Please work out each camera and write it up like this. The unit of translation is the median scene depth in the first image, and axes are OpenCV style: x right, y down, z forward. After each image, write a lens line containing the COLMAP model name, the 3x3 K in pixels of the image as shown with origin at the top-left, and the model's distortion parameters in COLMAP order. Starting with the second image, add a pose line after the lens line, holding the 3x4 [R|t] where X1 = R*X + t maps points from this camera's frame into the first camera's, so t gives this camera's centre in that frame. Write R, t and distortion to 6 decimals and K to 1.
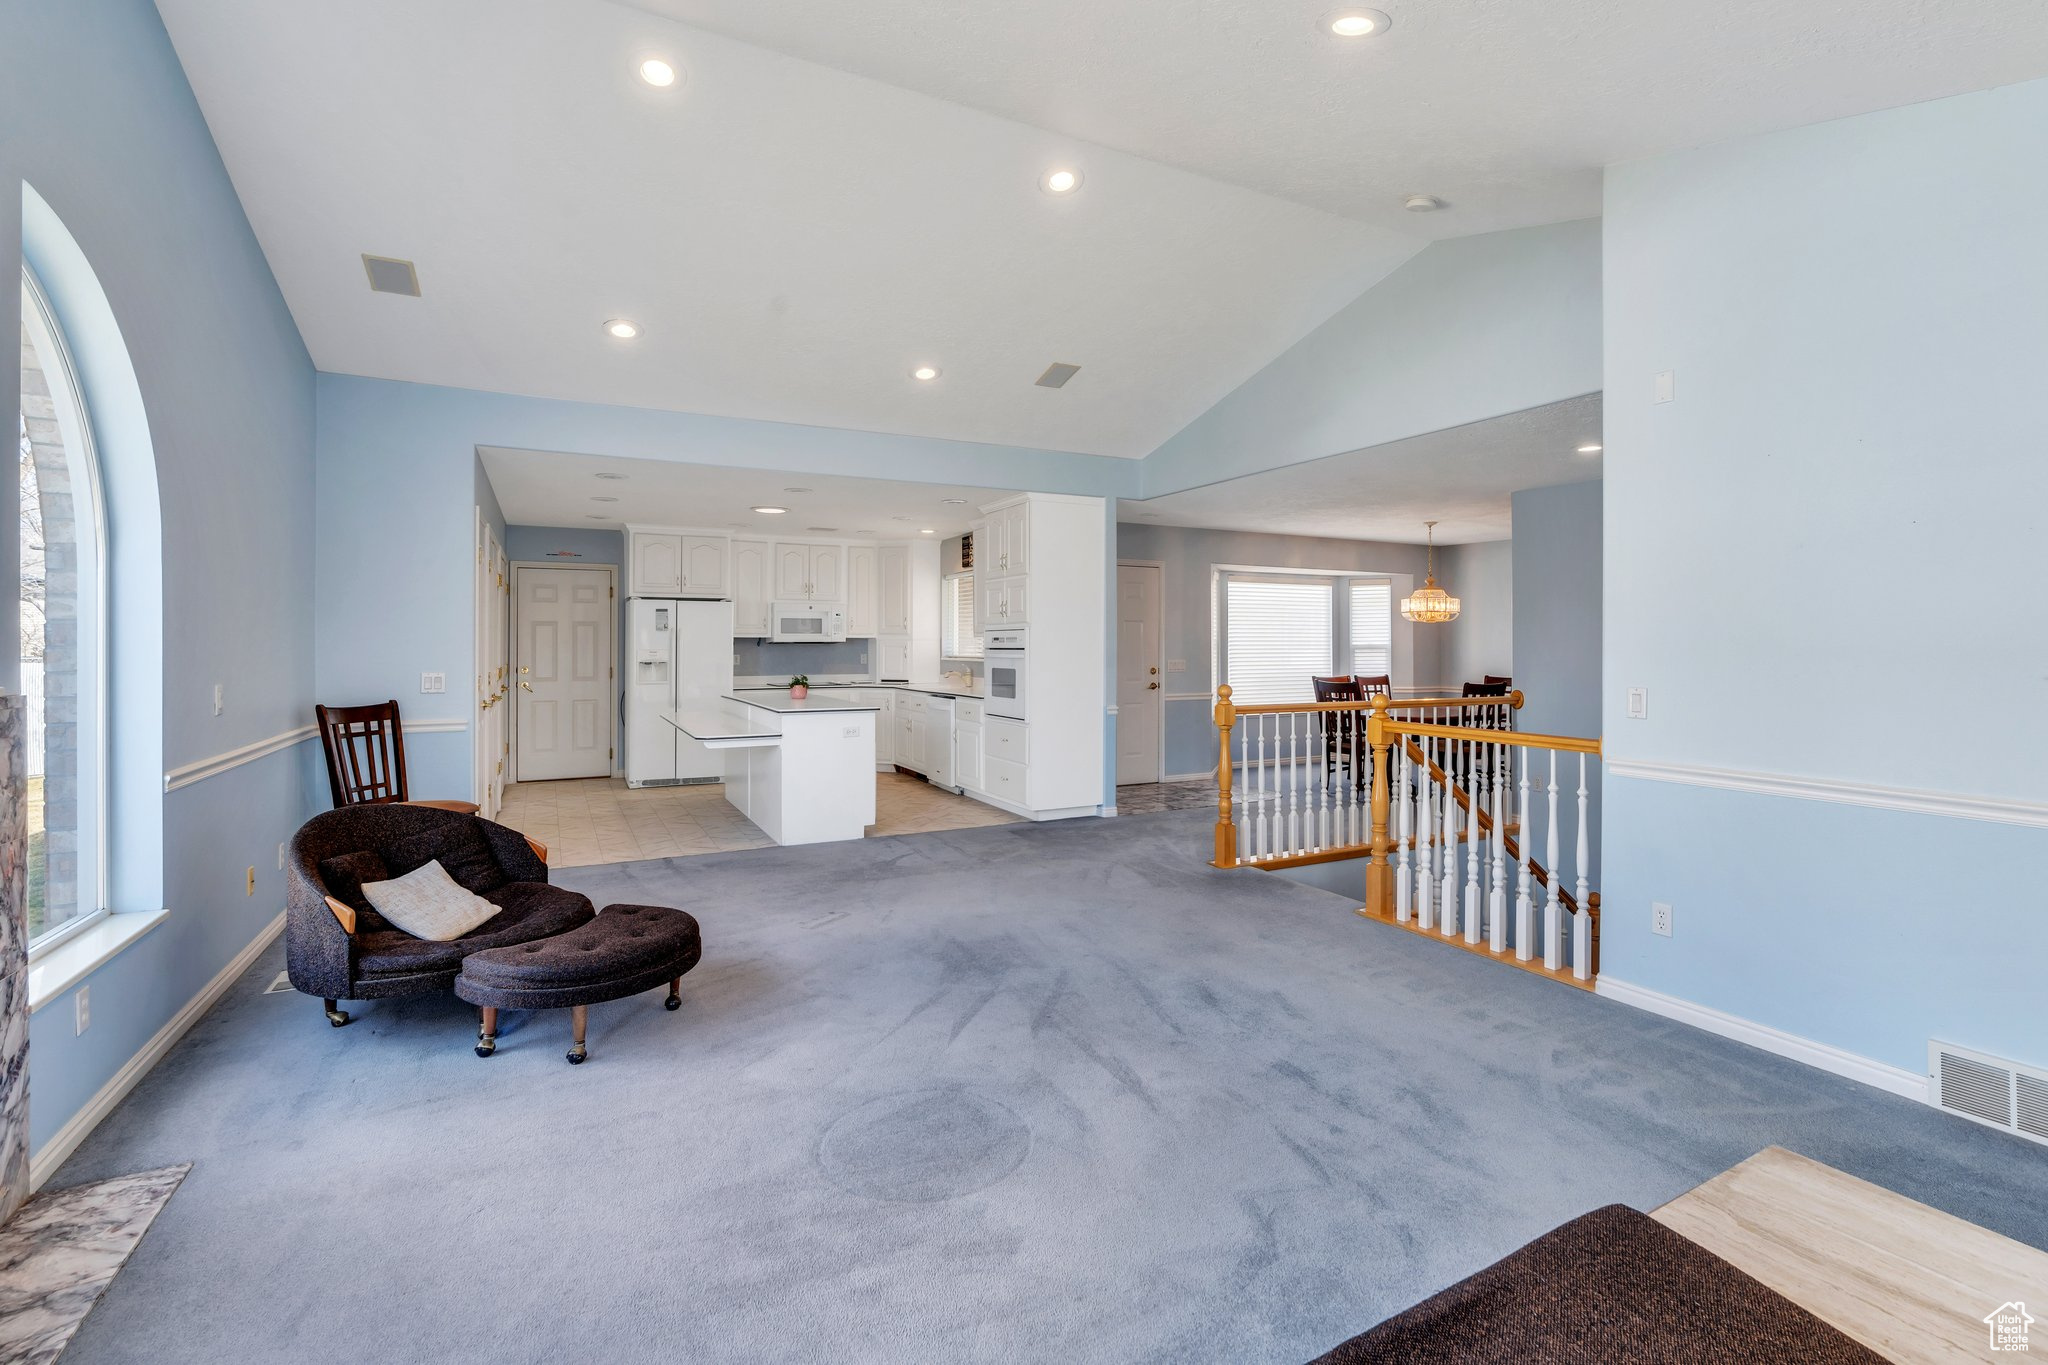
lens RADIAL K [[900.1, 0, 1026.3], [0, 900.1, 642.9], [0, 0, 1]] dist [-0.021946, -0.000605]
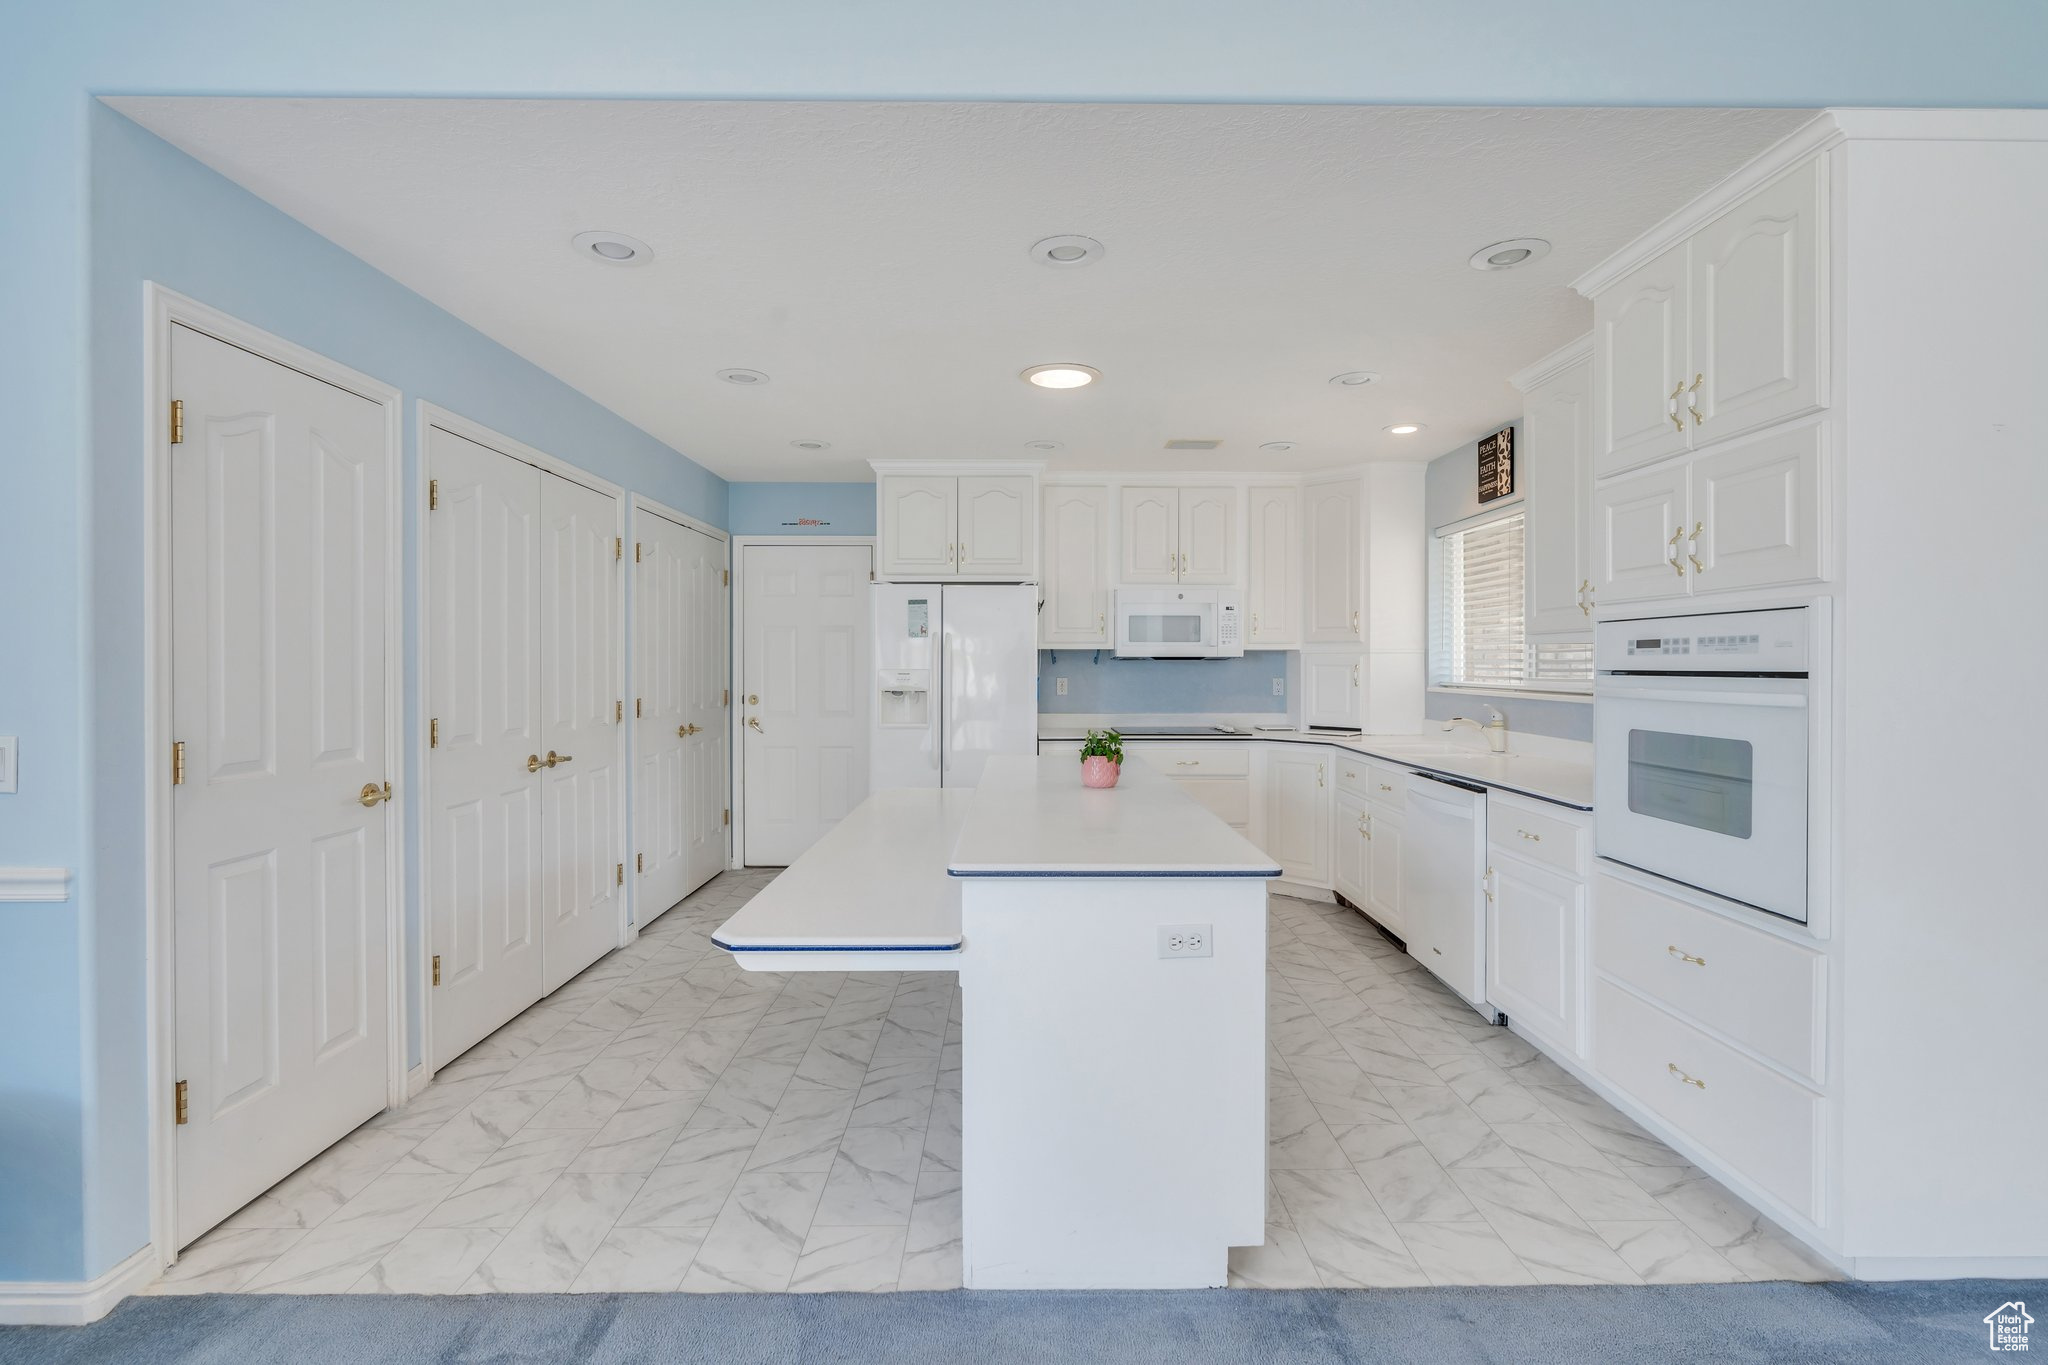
lens RADIAL K [[900.1, 0, 1029.1], [0, 900.1, 660.2], [0, 0, 1]] dist [-0.021946, -0.000605]
pose [[0.889700, 0.000547, -0.456545, -0.067011], [-0.000753, 1.000000, -0.000271, 0.001471], [0.456545, 0.000585, 0.889700, 0.459701]]
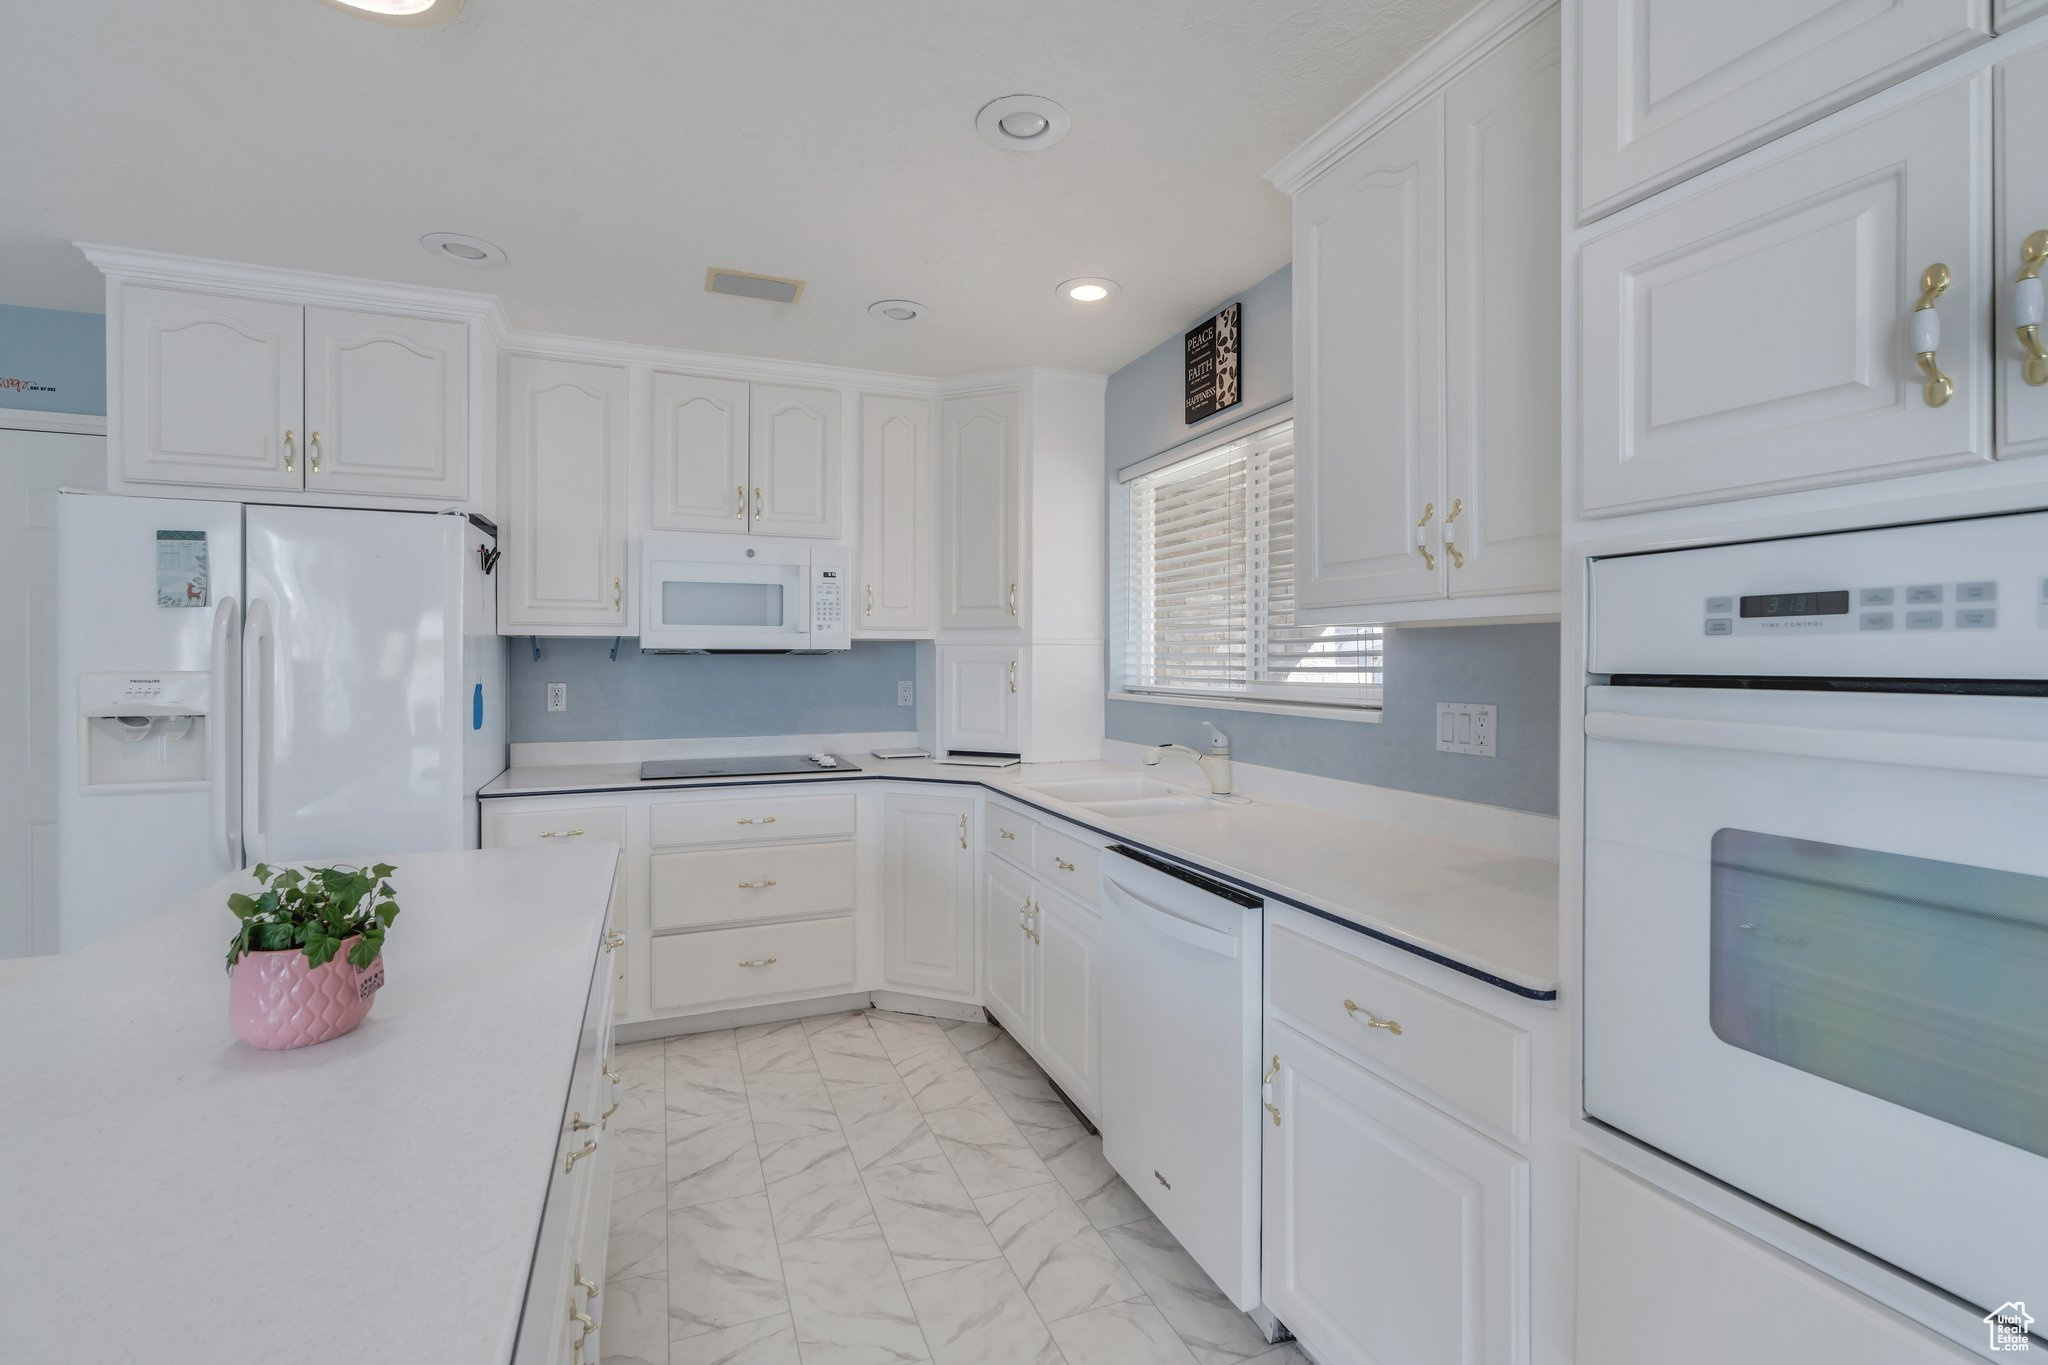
lens RADIAL K [[900.1, 0, 1028.6], [0, 900.1, 664.9], [0, 0, 1]] dist [-0.021946, -0.000605]
pose [[0.995535, 0.001873, -0.094372, -0.097942], [-0.001131, 0.999968, 0.007915, 0.002364], [0.094383, -0.007773, 0.995506, 0.667707]]
